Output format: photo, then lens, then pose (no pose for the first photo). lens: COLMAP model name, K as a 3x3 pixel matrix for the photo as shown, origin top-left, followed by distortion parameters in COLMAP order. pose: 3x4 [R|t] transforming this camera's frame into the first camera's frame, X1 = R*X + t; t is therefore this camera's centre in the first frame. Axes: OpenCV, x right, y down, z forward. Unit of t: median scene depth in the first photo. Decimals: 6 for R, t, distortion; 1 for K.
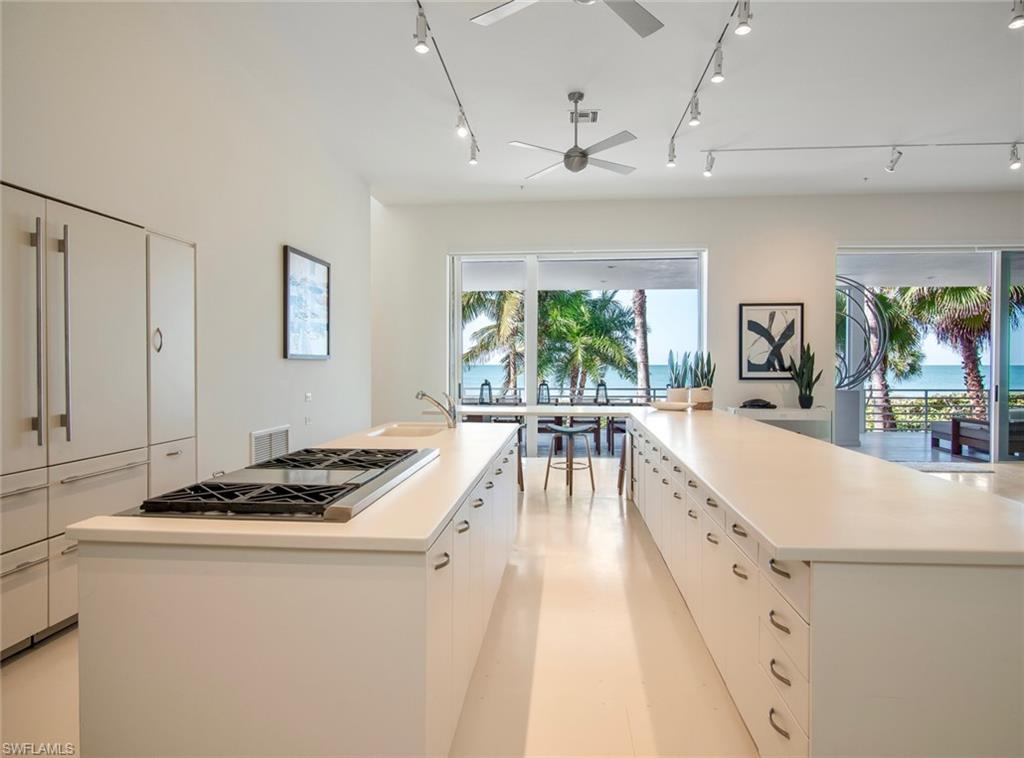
lens RADIAL K [[597.2, 0, 522.8], [0, 597.2, 375.4], [0, 0, 1]] dist [-0.023051, 0.001962]
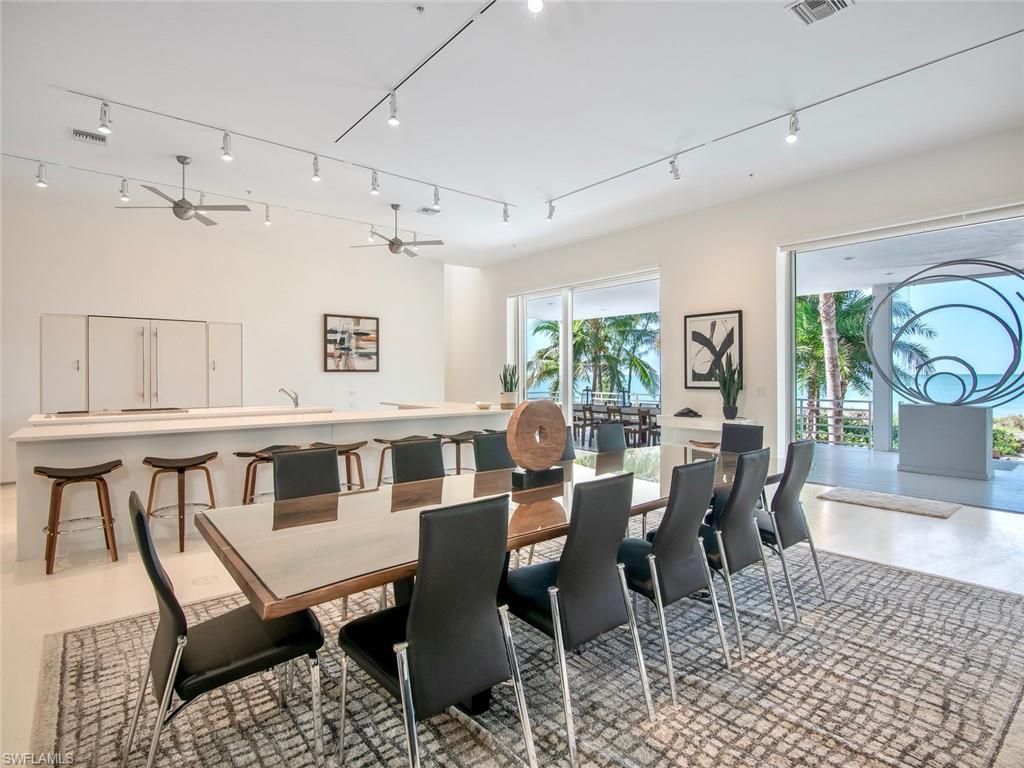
lens RADIAL K [[532.1, 0, 515.6], [0, 532.1, 375.4], [0, 0, 1]] dist [-0.004037, -0.000525]
pose [[0.708874, -0.000886, -0.705335, 0.810046], [-0.010821, 0.999868, -0.012131, -0.001594], [0.705252, 0.016231, 0.708771, 0.130888]]
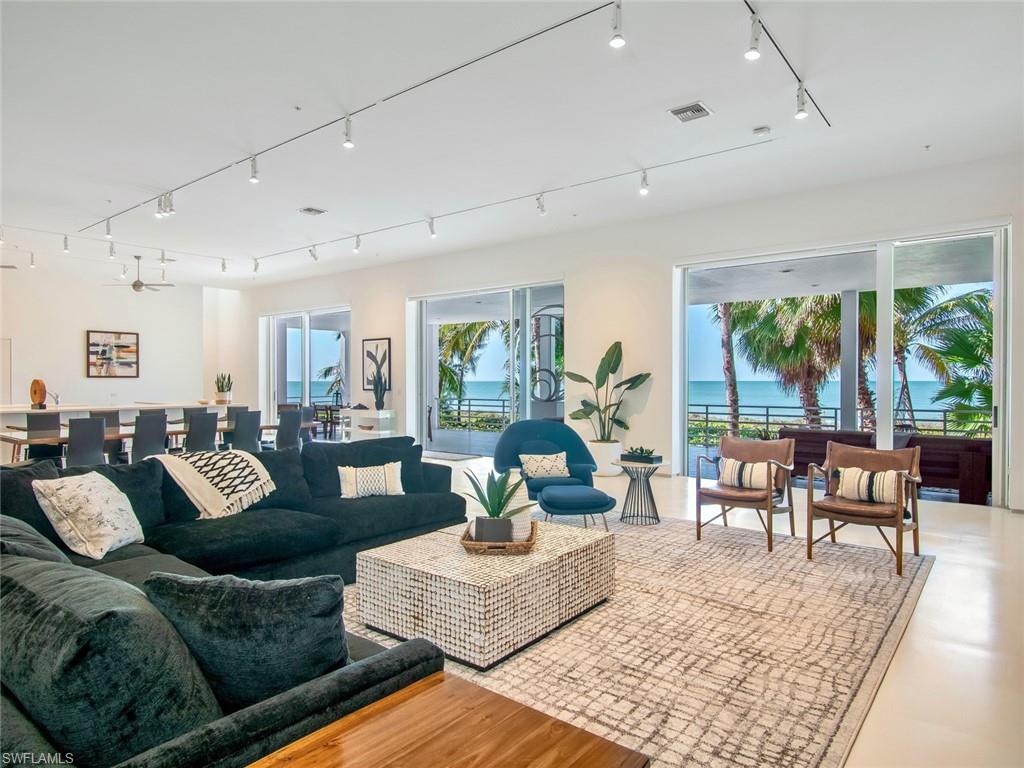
lens RADIAL K [[629.4, 0, 509.0], [0, 629.4, 381.4], [0, 0, 1]] dist [0.007002, -0.002632]
pose [[0.831325, 0.000713, -0.555786, 1.543536], [-0.009755, 0.999864, -0.013309, 0.002491], [0.555700, 0.016485, 0.831219, -0.107220]]
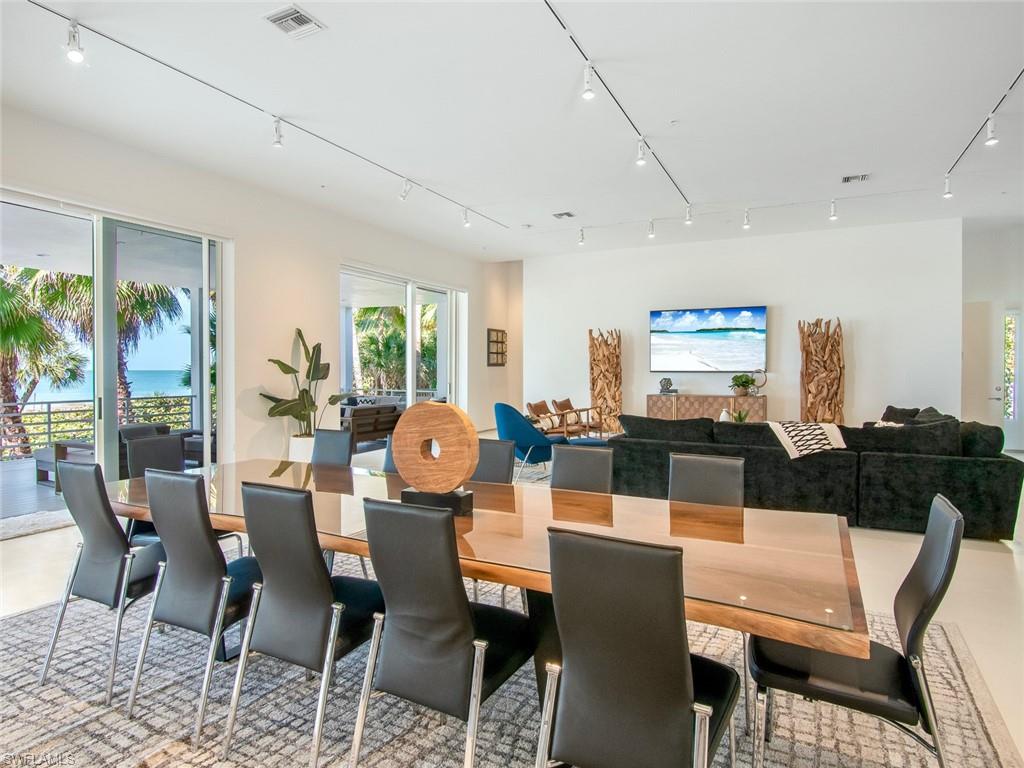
lens RADIAL K [[582.9, 0, 510.9], [0, 582.9, 380.4], [0, 0, 1]] dist [-0.004210, -0.006266]
pose [[0.364515, -0.018178, 0.931020, 0.310401], [0.018400, 0.999755, 0.012316, -0.003866], [-0.931016, 0.012641, 0.364760, 0.247393]]
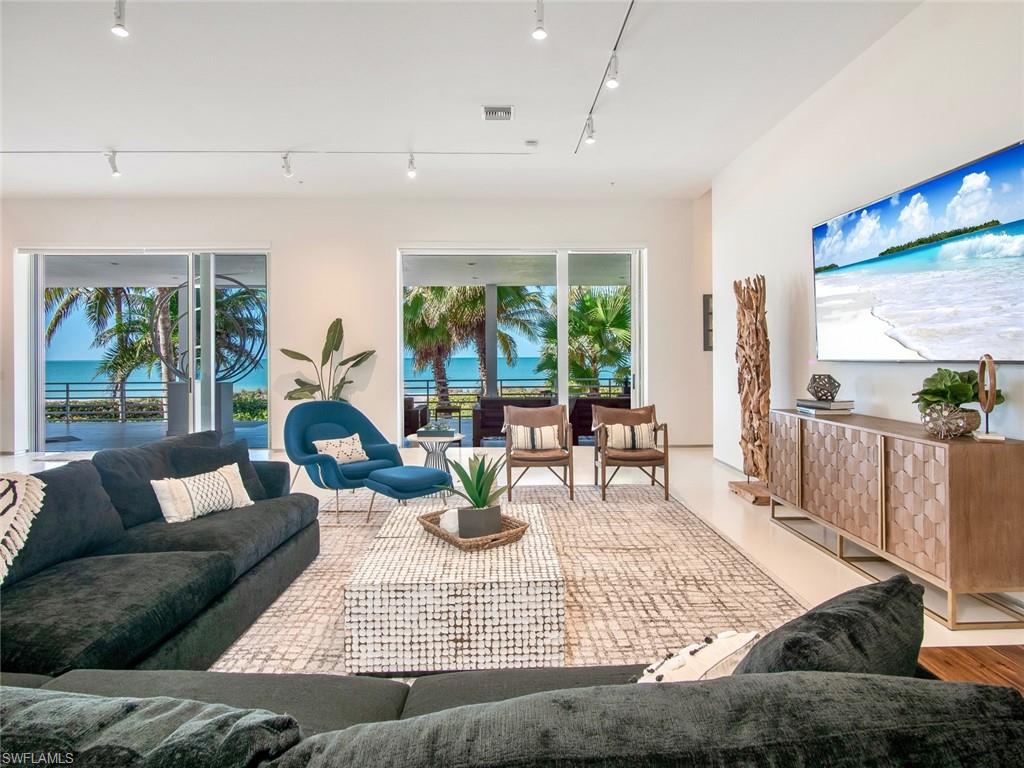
lens RADIAL K [[582.9, 0, 523.7], [0, 582.9, 352.6], [0, 0, 1]] dist [-0.004210, -0.006266]
pose [[0.992757, -0.005306, 0.120024, 1.283155], [0.008377, 0.999650, -0.025104, 0.003134], [-0.119849, 0.025928, 0.992454, -0.119090]]
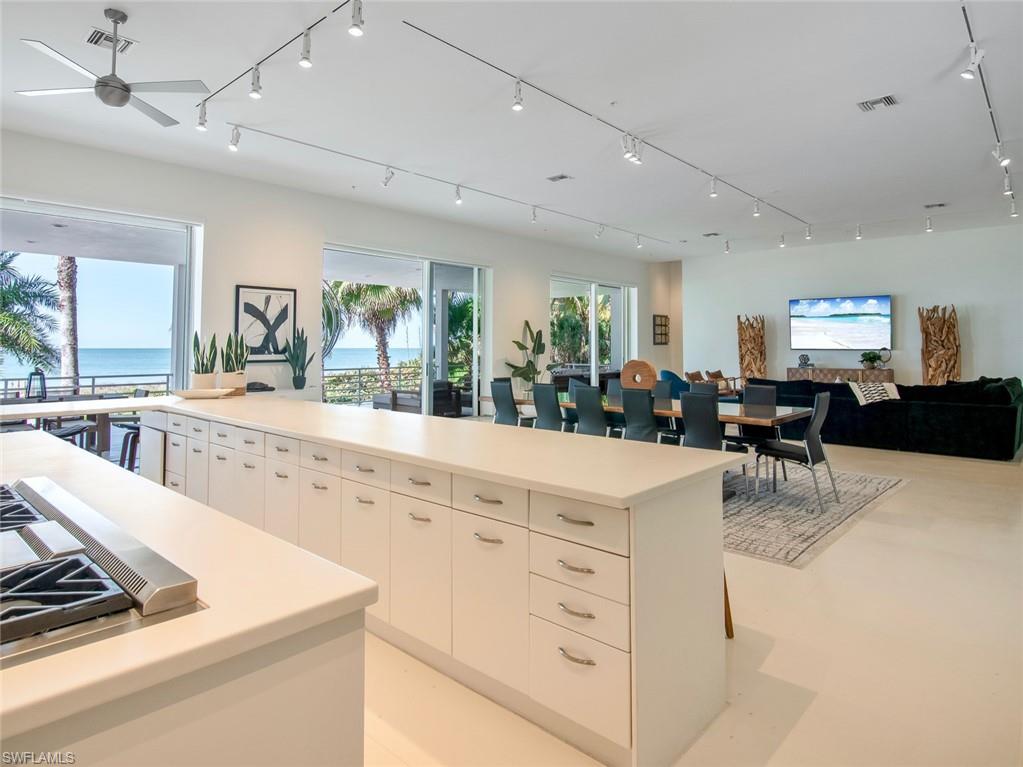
lens RADIAL K [[582.4, 0, 504.3], [0, 582.4, 324.1], [0, 0, 1]] dist [-0.004210, -0.006266]
pose [[0.611878, 0.031436, 0.790327, -0.118640], [0.015480, 0.998543, -0.051703, -0.000076], [-0.790801, 0.043870, 0.610499, 0.071870]]
